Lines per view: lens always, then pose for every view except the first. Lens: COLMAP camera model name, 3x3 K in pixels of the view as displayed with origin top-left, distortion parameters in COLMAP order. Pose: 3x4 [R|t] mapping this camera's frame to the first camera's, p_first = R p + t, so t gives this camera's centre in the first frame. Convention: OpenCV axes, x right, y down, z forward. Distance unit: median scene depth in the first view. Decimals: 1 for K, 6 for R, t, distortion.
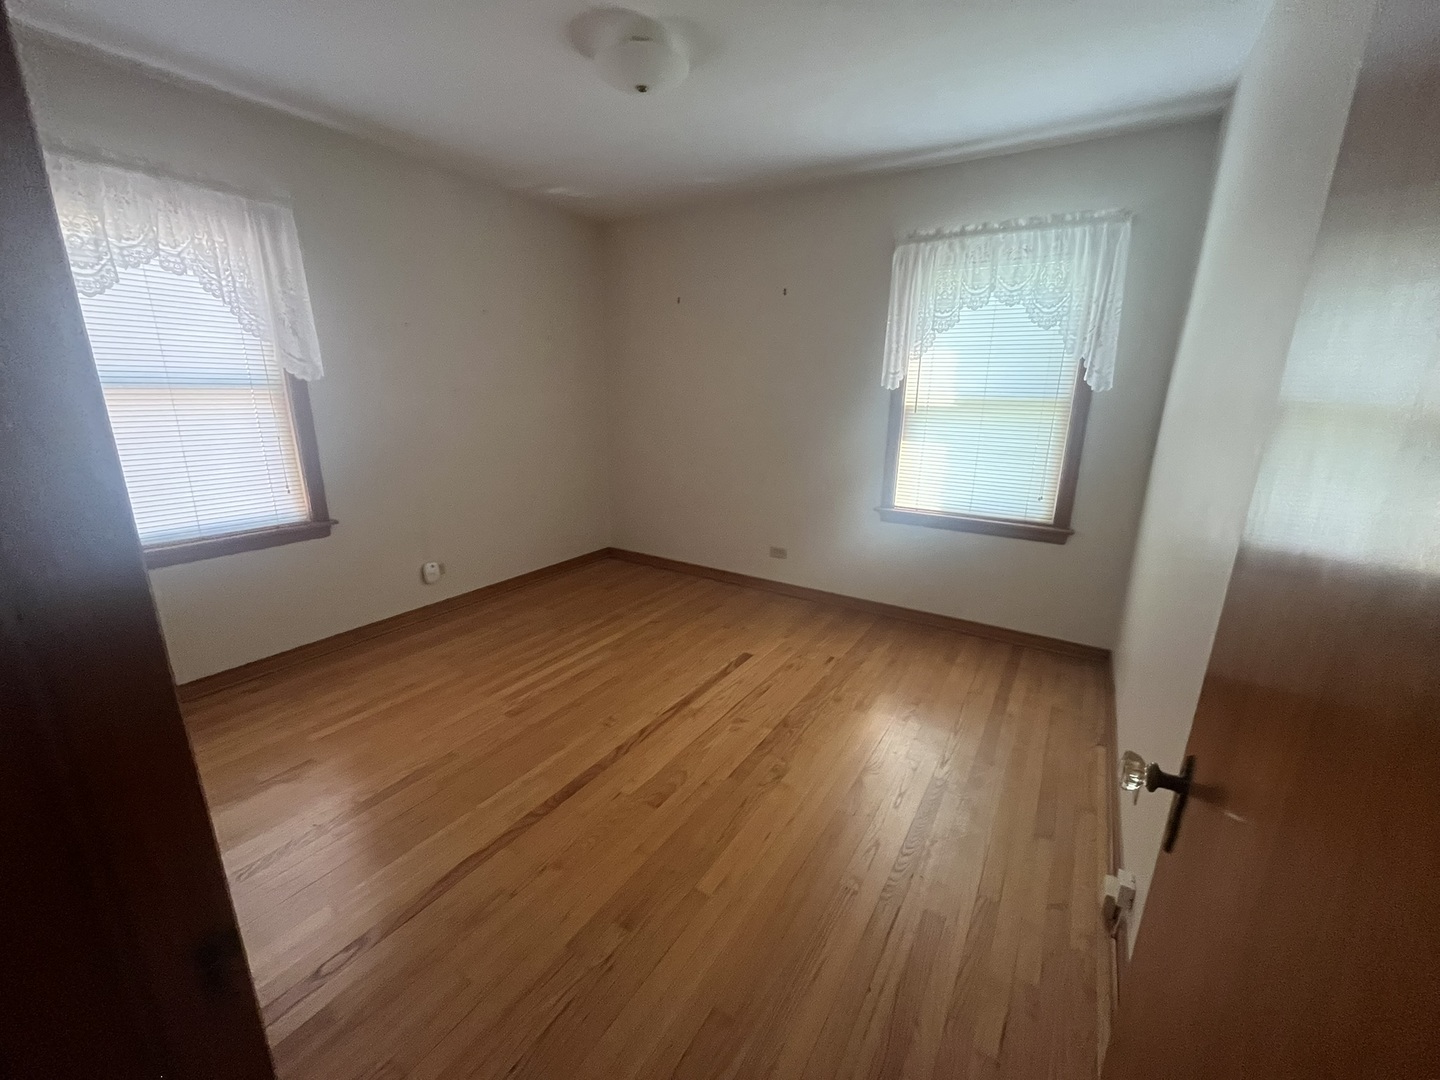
lens RADIAL K [[579.2, 0, 718.9], [0, 579.2, 542.4], [0, 0, 1]] dist [-0.006503, -0.000529]
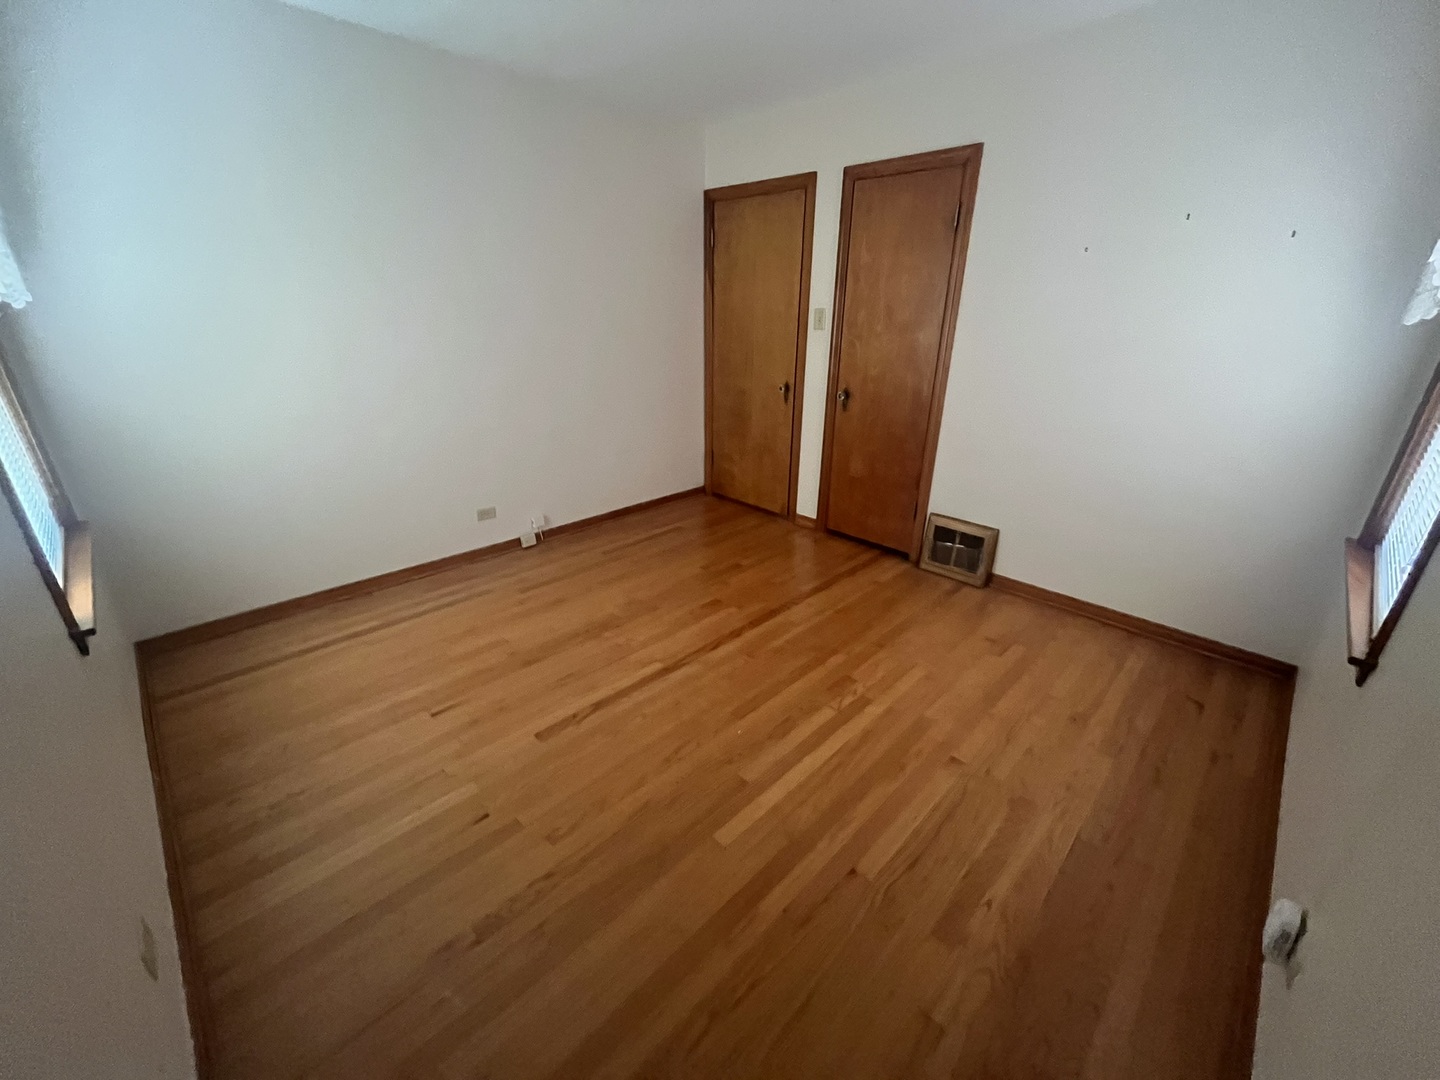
lens RADIAL K [[579.2, 0, 718.3], [0, 579.2, 546.1], [0, 0, 1]] dist [-0.006503, -0.000529]
pose [[-0.975407, -0.100837, 0.195993, -0.279514], [0.040282, 0.792683, 0.608302, -0.406465], [-0.216699, 0.601237, -0.769126, 1.461898]]
